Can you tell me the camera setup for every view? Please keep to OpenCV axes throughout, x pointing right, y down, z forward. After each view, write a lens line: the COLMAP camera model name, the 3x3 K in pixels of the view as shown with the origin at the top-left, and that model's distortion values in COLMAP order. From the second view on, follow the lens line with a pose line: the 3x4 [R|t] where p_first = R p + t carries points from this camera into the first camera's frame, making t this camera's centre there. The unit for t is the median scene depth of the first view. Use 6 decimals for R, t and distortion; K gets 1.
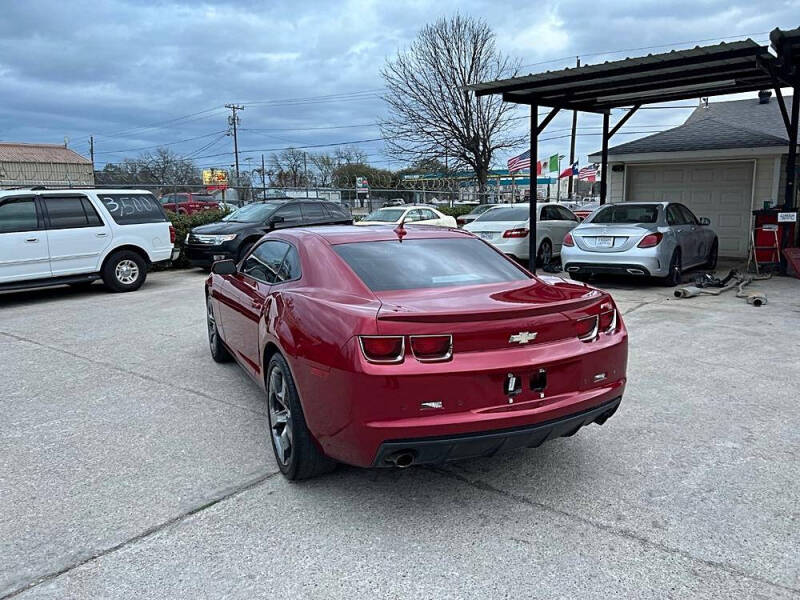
lens RADIAL K [[600.2, 0, 410.5], [0, 600.2, 298.1], [0, 0, 1]] dist [0.060628, -0.074837]
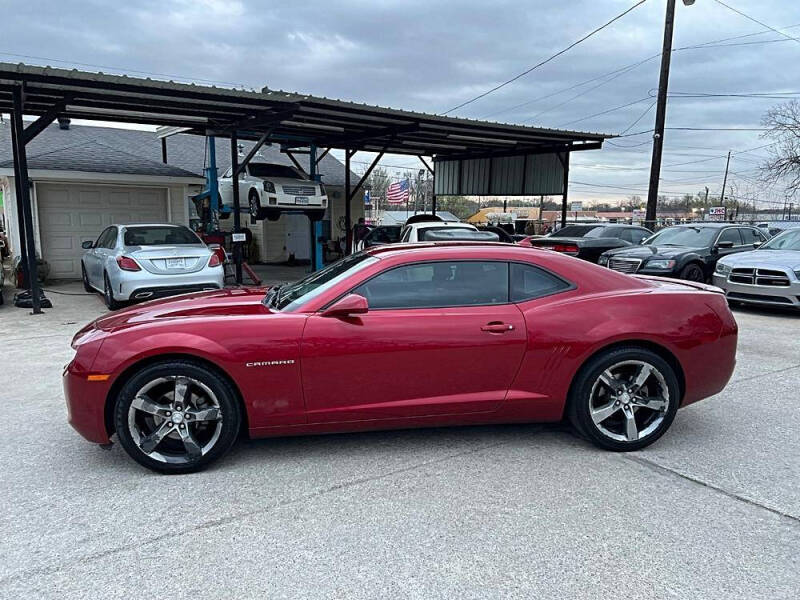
lens RADIAL K [[593.9, 0, 399.3], [0, 593.9, 306.6], [0, 0, 1]] dist [0.060135, -0.073100]
pose [[0.315956, -0.122119, 0.940882, -0.431579], [0.144249, 0.986336, 0.079578, -0.043366], [-0.937744, 0.110578, 0.329255, 0.306948]]
